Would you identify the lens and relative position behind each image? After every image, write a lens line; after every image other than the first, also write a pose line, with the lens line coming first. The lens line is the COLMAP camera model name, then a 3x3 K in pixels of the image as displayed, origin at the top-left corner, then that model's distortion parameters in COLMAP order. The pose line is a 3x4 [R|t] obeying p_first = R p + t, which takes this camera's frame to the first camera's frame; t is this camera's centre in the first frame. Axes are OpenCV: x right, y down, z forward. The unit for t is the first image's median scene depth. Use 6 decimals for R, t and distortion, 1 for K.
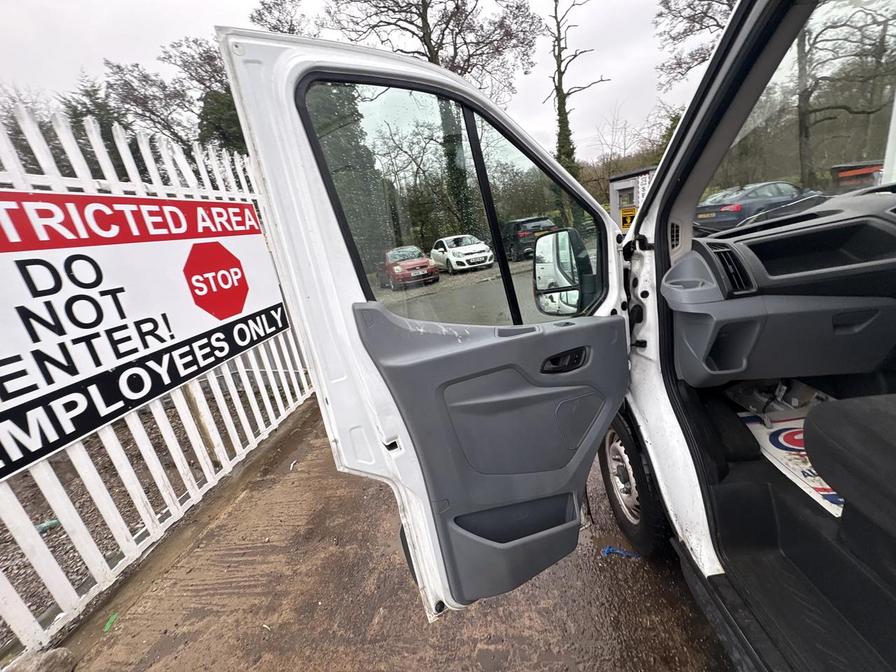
lens RADIAL K [[357.0, 0, 439.4], [0, 357.0, 335.6], [0, 0, 1]] dist [-0.000029, -0.000107]
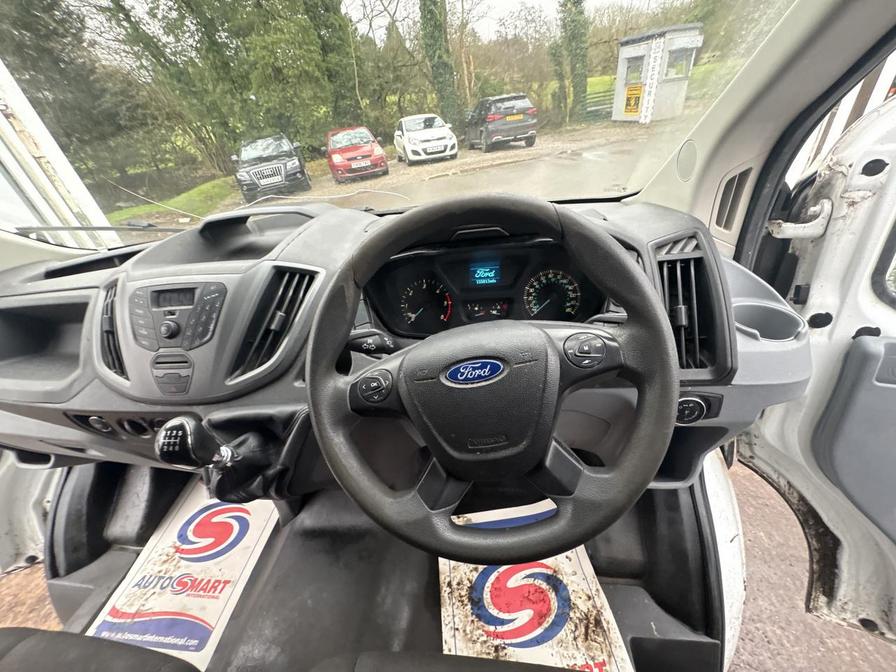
lens RADIAL K [[357.0, 0, 443.3], [0, 357.0, 334.9], [0, 0, 1]] dist [-0.000029, -0.000107]
pose [[0.998293, 0.055486, -0.018244, 0.989386], [-0.047468, 0.952717, 0.300129, -0.259546], [0.034034, -0.298750, 0.953724, 0.228219]]
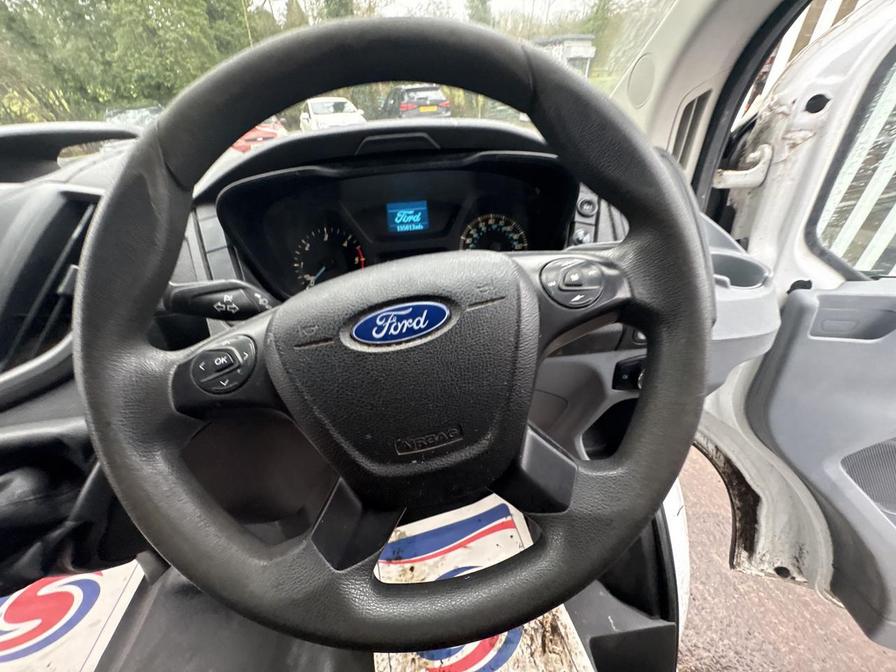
lens RADIAL K [[357.0, 0, 443.2], [0, 357.0, 338.2], [0, 0, 1]] dist [-0.000029, -0.000107]
pose [[0.981313, 0.005541, 0.192337, 0.996288], [-0.064913, 0.950521, 0.303804, -0.206379], [-0.181137, -0.310612, 0.933118, 0.310584]]
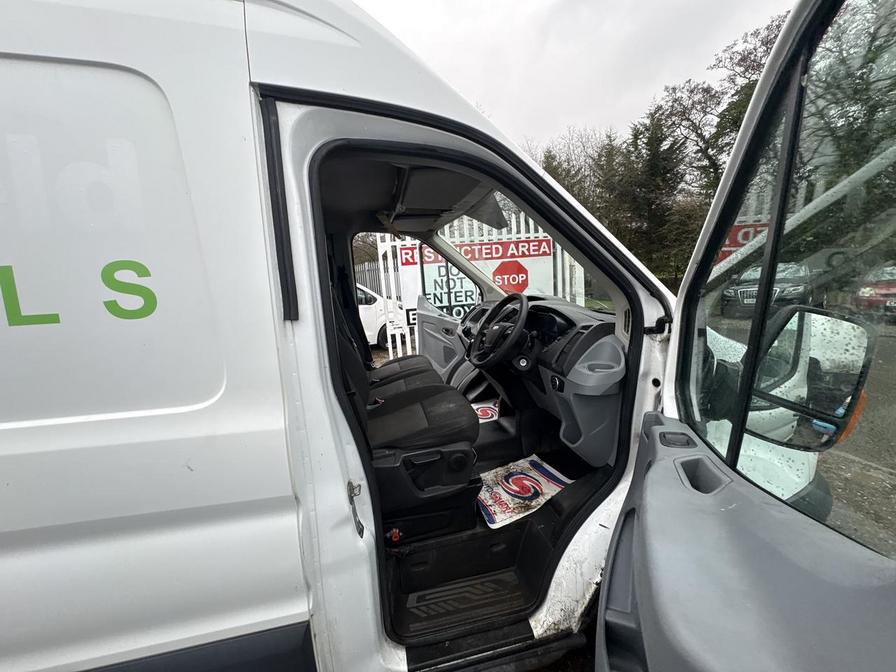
lens RADIAL K [[357.0, 0, 450.9], [0, 357.0, 337.9], [0, 0, 1]] dist [-0.000029, -0.000107]
pose [[0.289942, 0.311856, -0.904809, 1.685607], [-0.256274, 0.936194, 0.240551, -0.334153], [0.922094, 0.162133, 0.351362, 0.031764]]
